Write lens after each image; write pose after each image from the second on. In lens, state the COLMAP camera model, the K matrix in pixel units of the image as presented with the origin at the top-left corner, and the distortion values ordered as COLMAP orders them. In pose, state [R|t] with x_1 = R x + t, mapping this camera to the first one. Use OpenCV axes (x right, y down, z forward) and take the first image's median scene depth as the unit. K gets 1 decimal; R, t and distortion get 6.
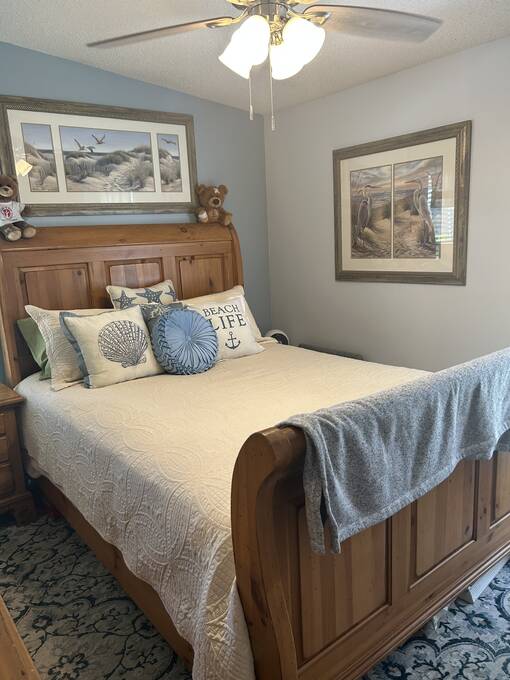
lens RADIAL K [[518.7, 0, 249.8], [0, 518.7, 340.5], [0, 0, 1]] dist [0.045988, -0.043891]
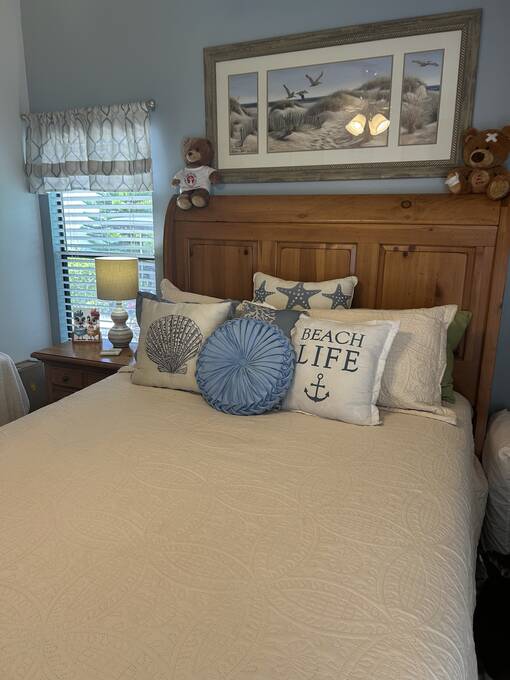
lens RADIAL K [[518.7, 0, 255.4], [0, 518.7, 343.4], [0, 0, 1]] dist [0.045988, -0.043891]
pose [[0.470466, 0.268381, -0.840615, 0.414553], [-0.205378, 0.959768, 0.191479, -0.145871], [0.858185, 0.082559, 0.506658, 0.577460]]
